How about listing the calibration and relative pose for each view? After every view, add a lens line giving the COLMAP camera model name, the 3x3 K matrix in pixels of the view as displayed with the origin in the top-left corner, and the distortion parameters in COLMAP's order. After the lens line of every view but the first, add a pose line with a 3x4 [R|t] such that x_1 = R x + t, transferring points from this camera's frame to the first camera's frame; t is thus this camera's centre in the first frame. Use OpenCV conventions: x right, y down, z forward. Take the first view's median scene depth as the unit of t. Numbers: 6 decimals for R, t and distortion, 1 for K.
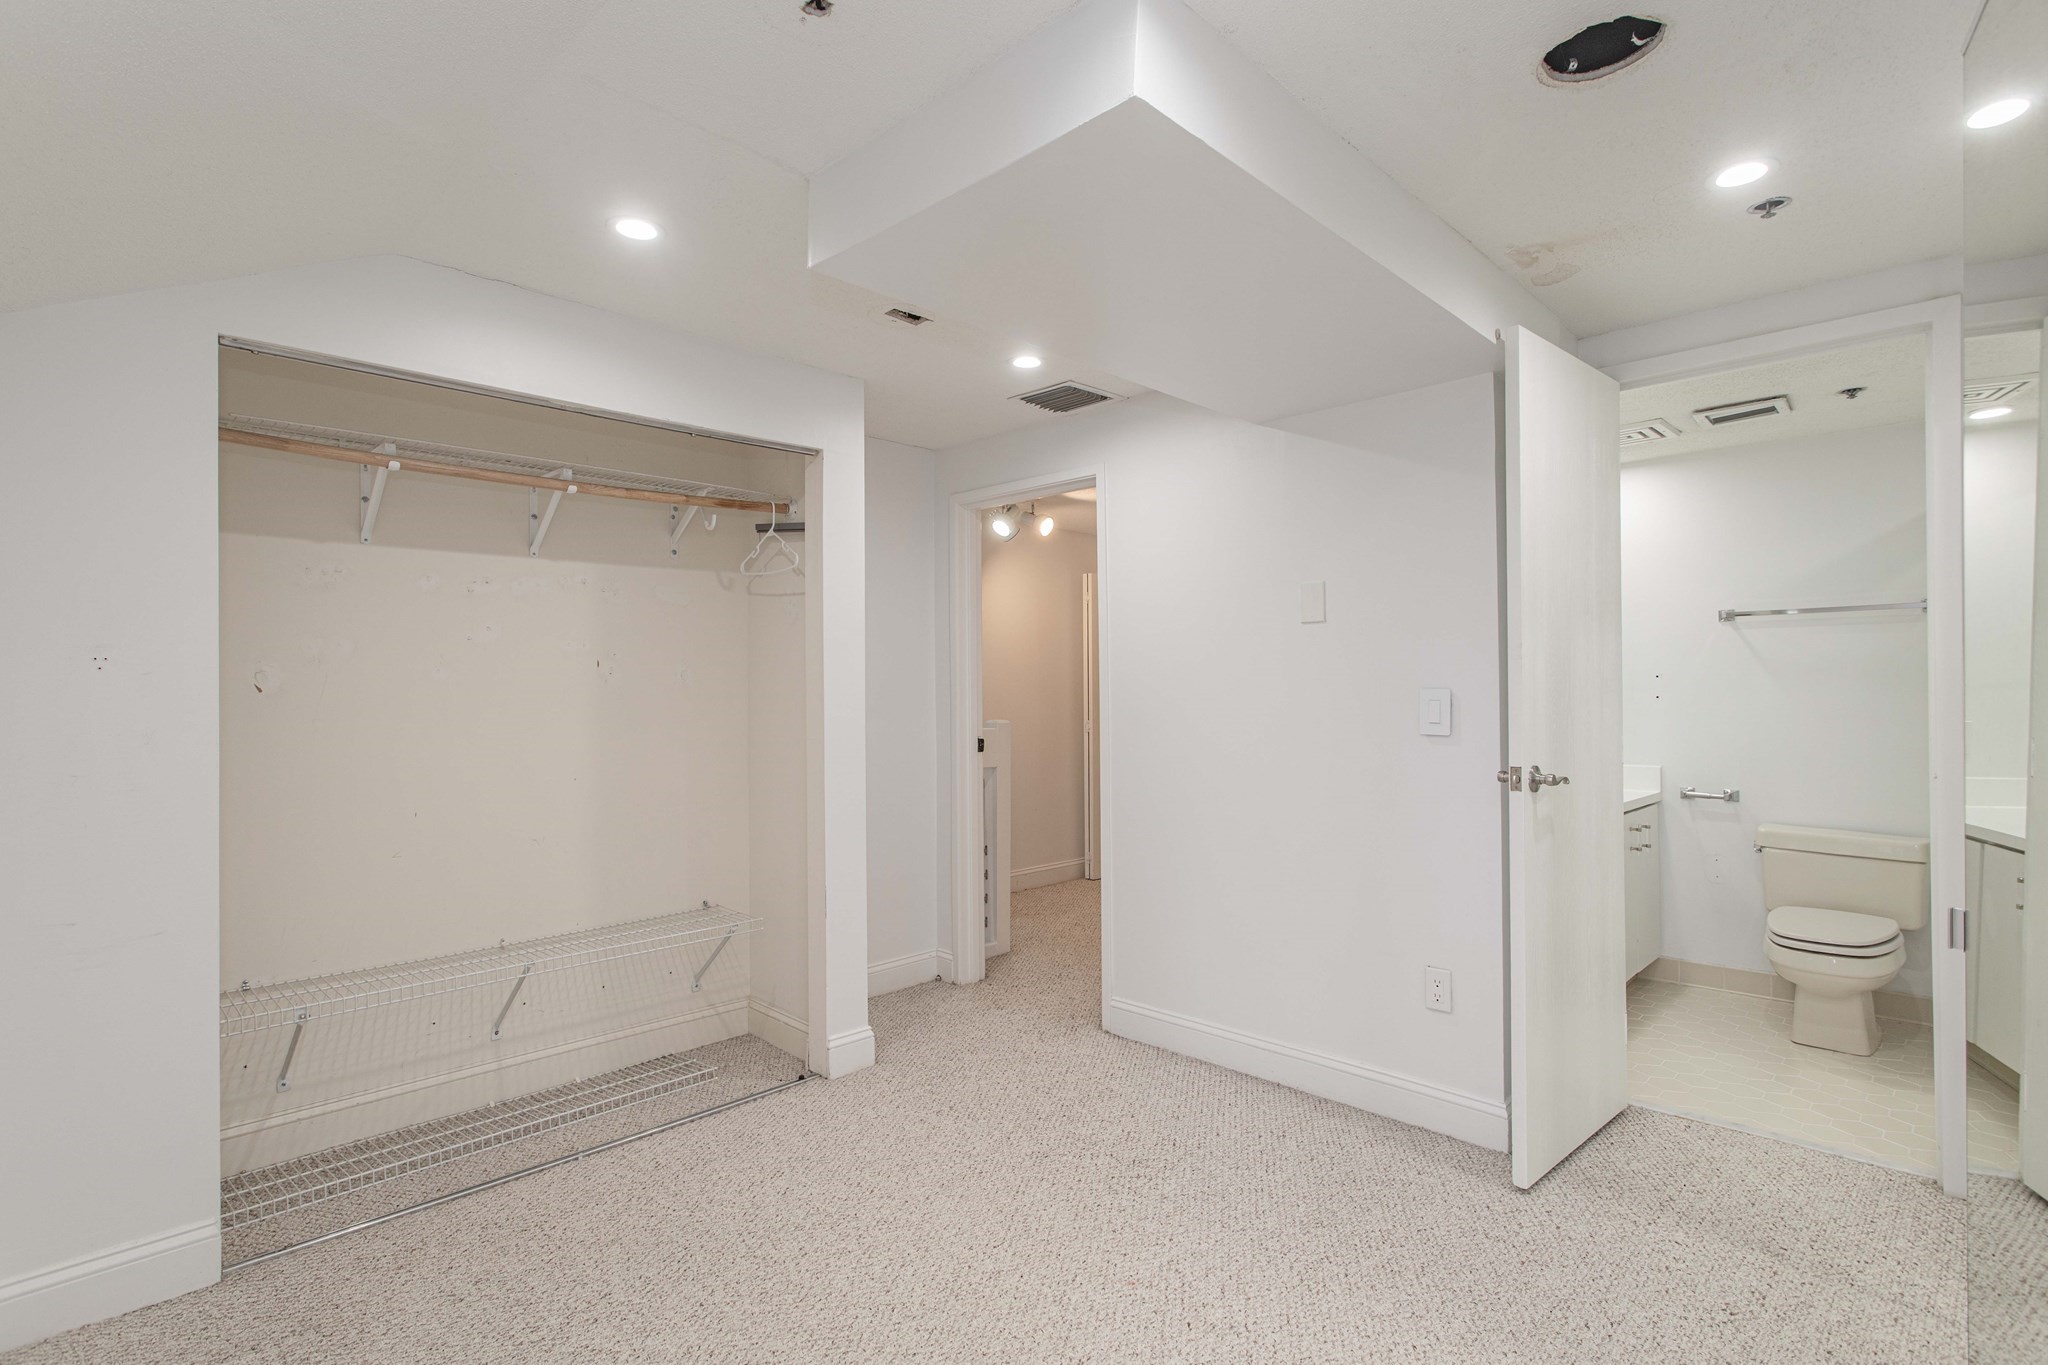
lens RADIAL K [[986.2, 0, 1025.8], [0, 986.2, 682.4], [0, 0, 1]] dist [0.003304, 0.000257]
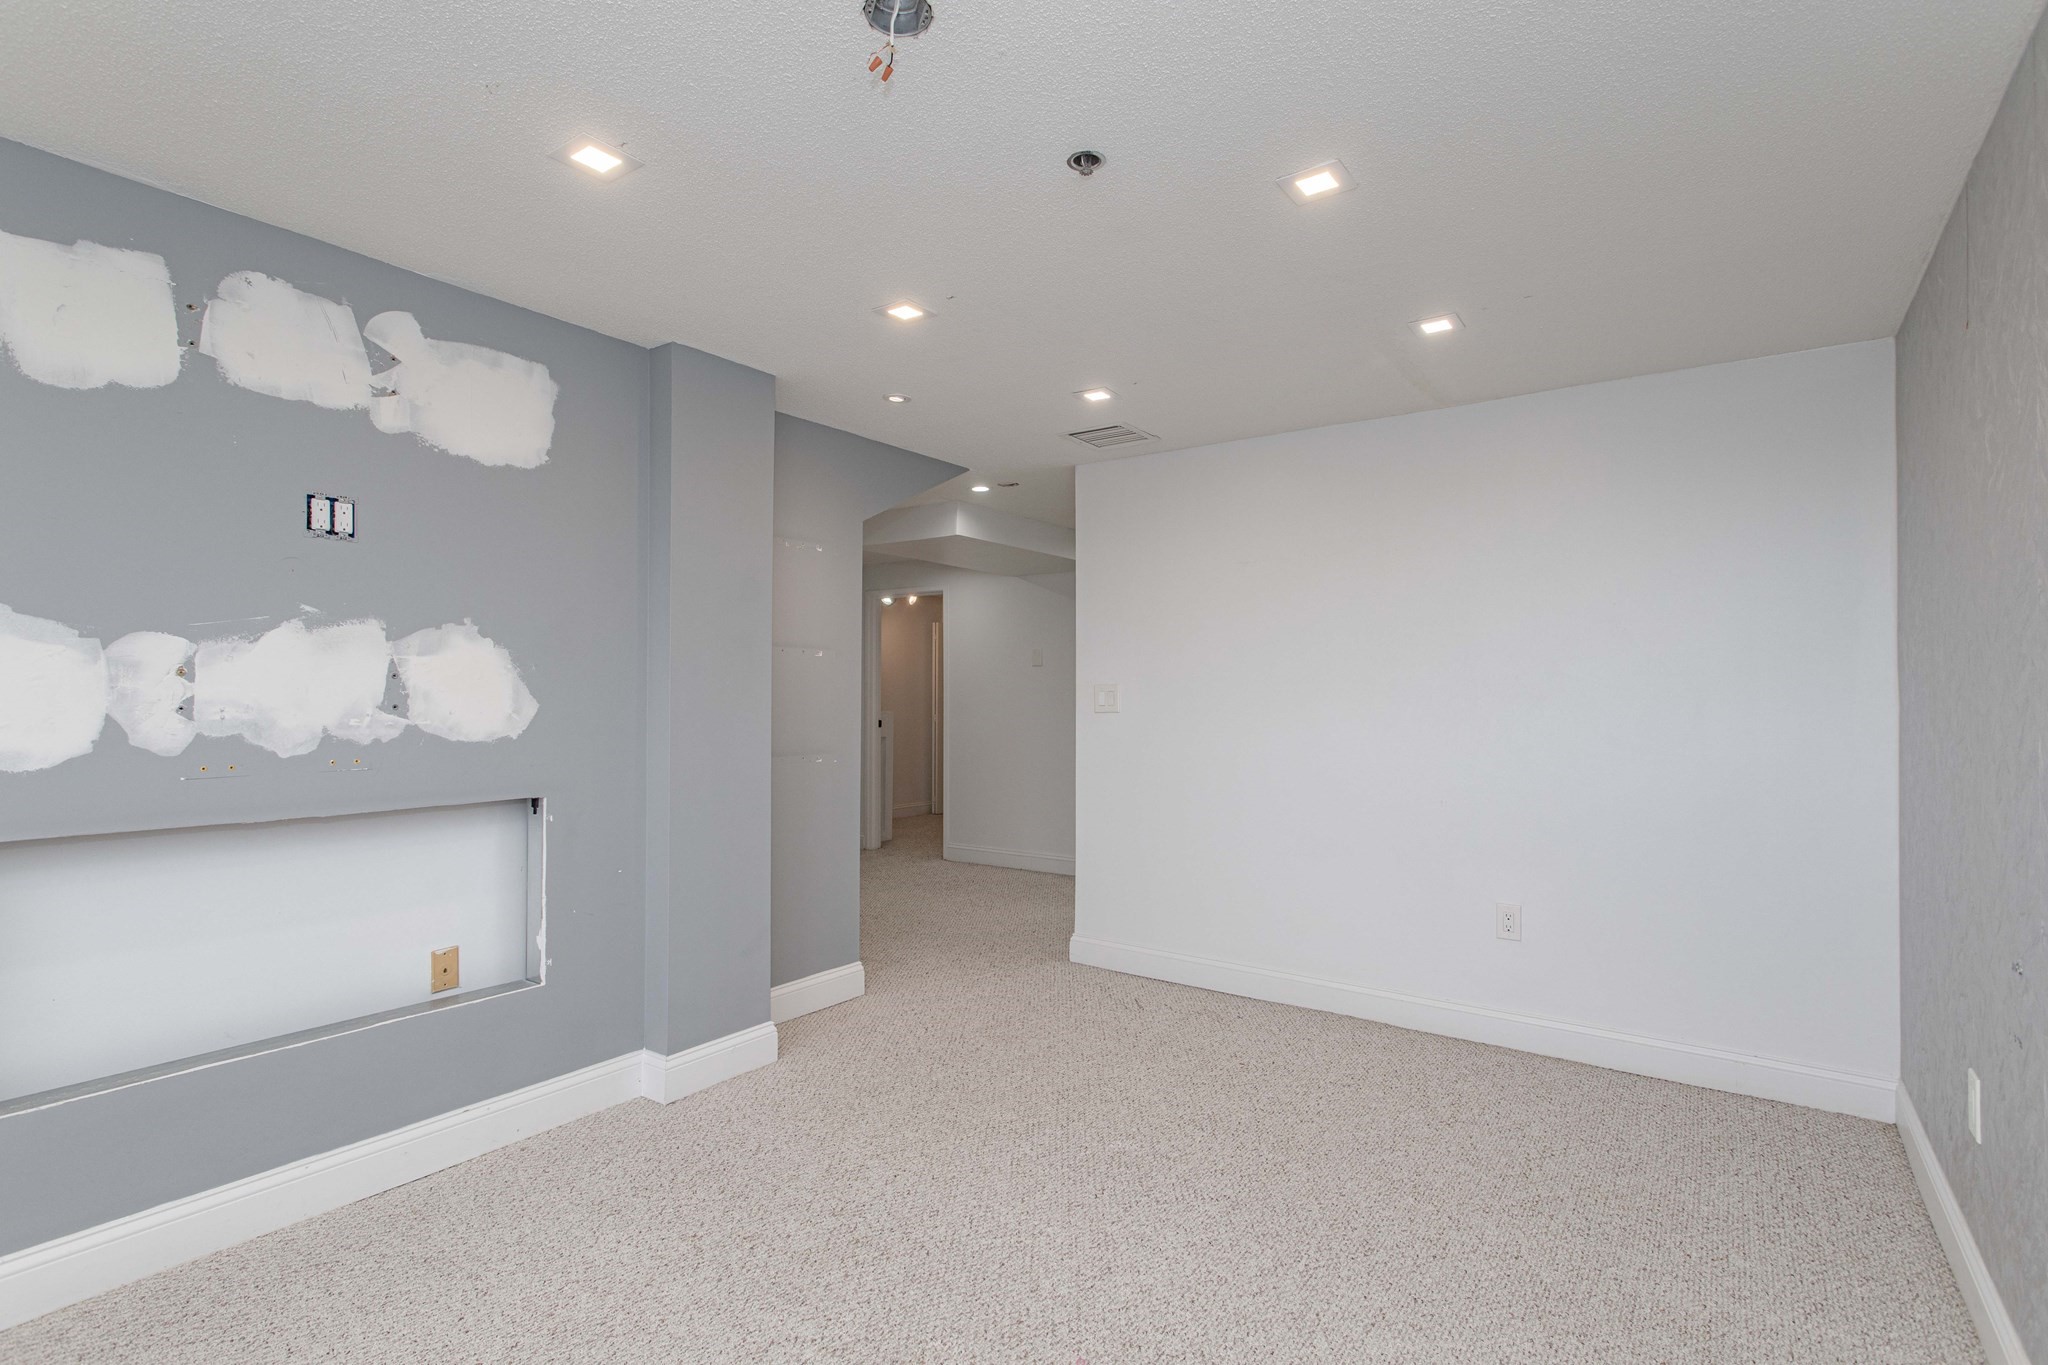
lens RADIAL K [[986.2, 0, 1025.8], [0, 986.2, 682.4], [0, 0, 1]] dist [0.003304, 0.000257]
pose [[0.986791, 0.010963, 0.161626, -0.078826], [-0.009981, 0.999926, -0.006886, -0.005090], [-0.161689, 0.005182, 0.986828, -0.933841]]
